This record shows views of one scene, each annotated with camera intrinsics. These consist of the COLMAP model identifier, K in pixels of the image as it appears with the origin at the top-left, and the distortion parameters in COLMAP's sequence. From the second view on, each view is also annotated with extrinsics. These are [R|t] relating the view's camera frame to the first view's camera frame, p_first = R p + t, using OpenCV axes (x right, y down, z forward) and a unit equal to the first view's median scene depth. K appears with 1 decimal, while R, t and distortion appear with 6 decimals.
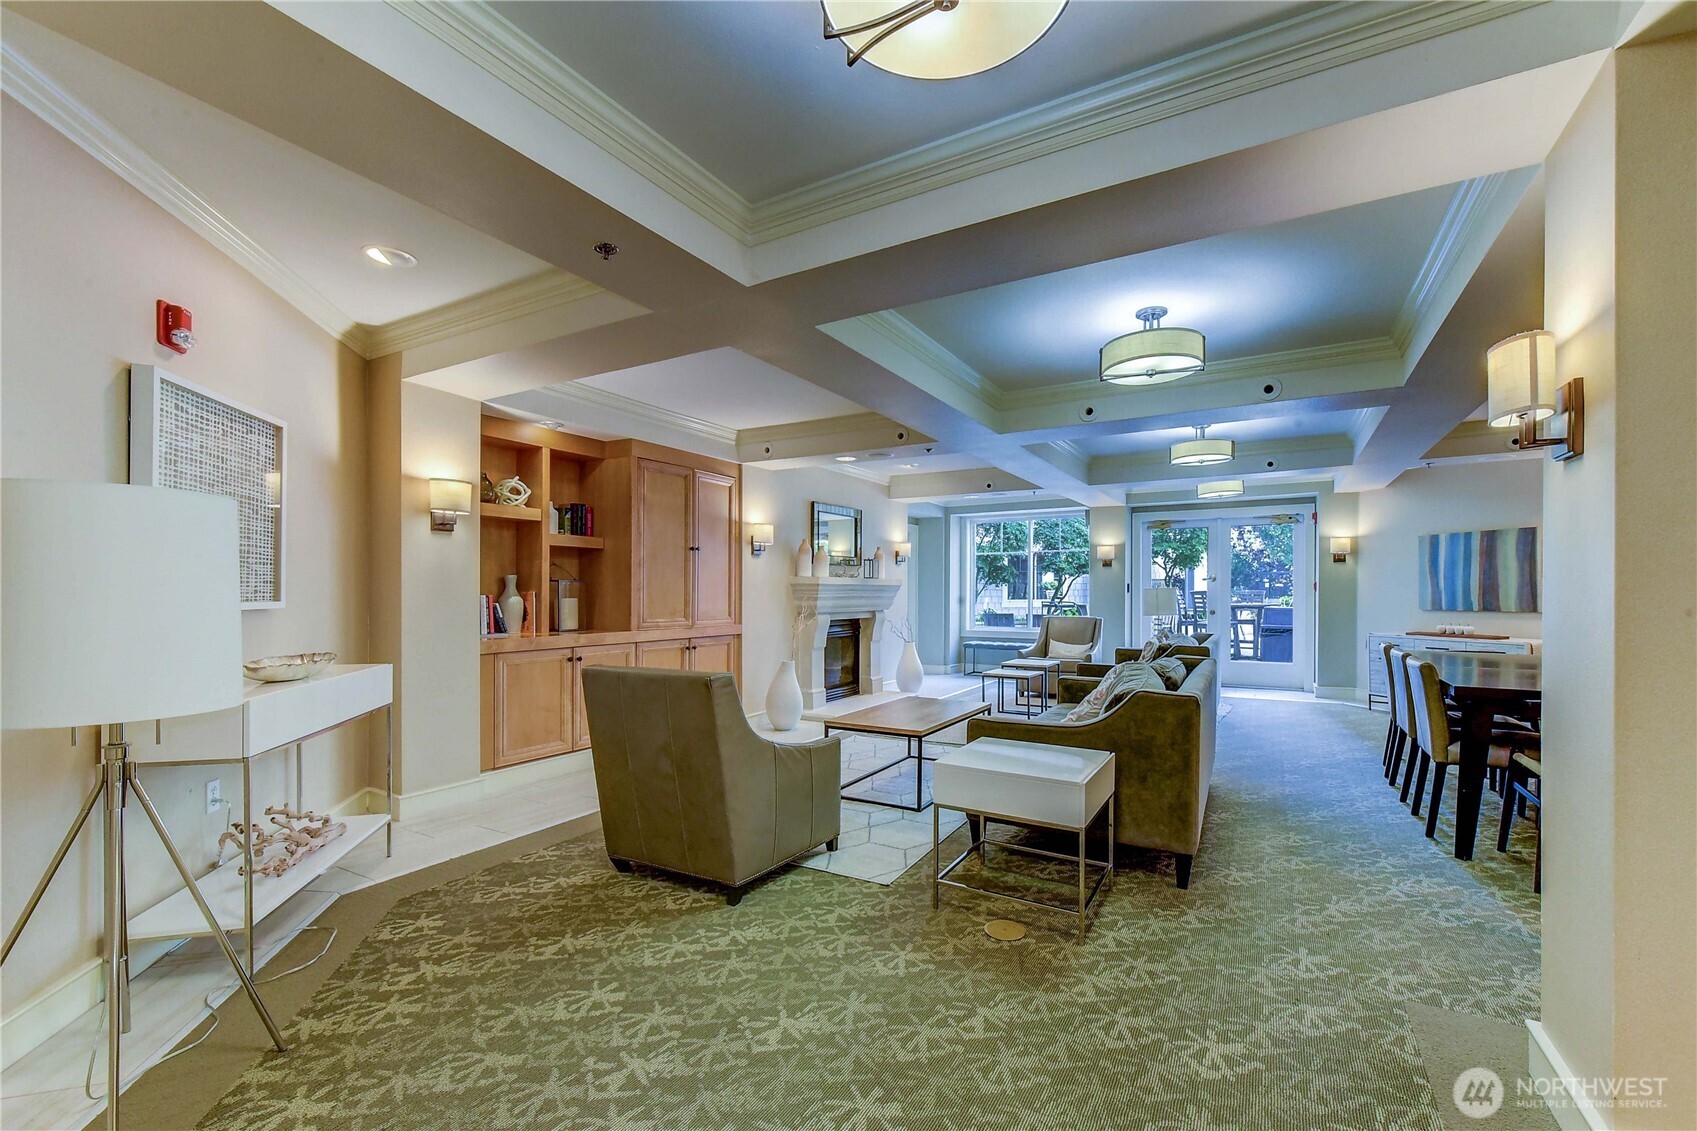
lens RADIAL K [[697.0, 0, 854.6], [0, 697.0, 569.9], [0, 0, 1]] dist [0.002640, -0.000298]
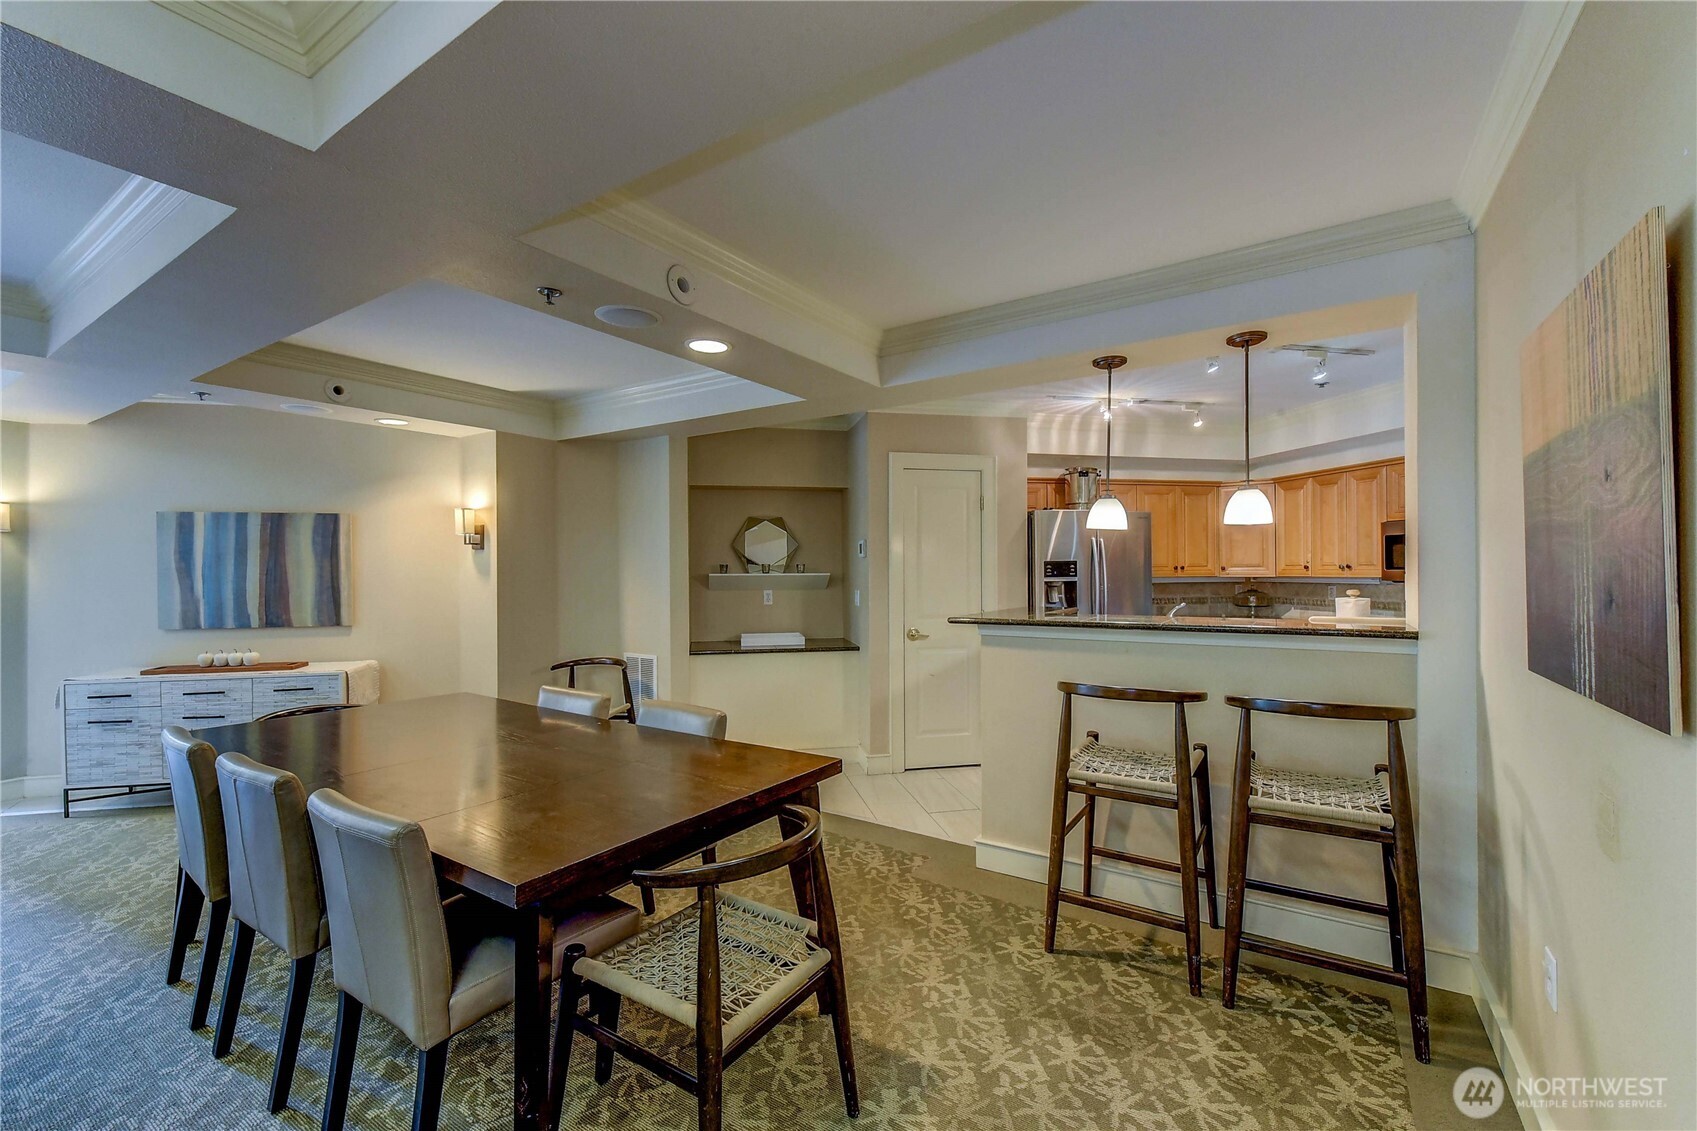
lens RADIAL K [[697.0, 0, 854.6], [0, 697.0, 569.9], [0, 0, 1]] dist [0.002640, -0.000298]
pose [[0.039178, 0.008339, 0.999197, 0.215297], [-0.021710, 0.999736, -0.007492, -0.005641], [-0.998996, -0.021399, 0.039349, 0.369839]]
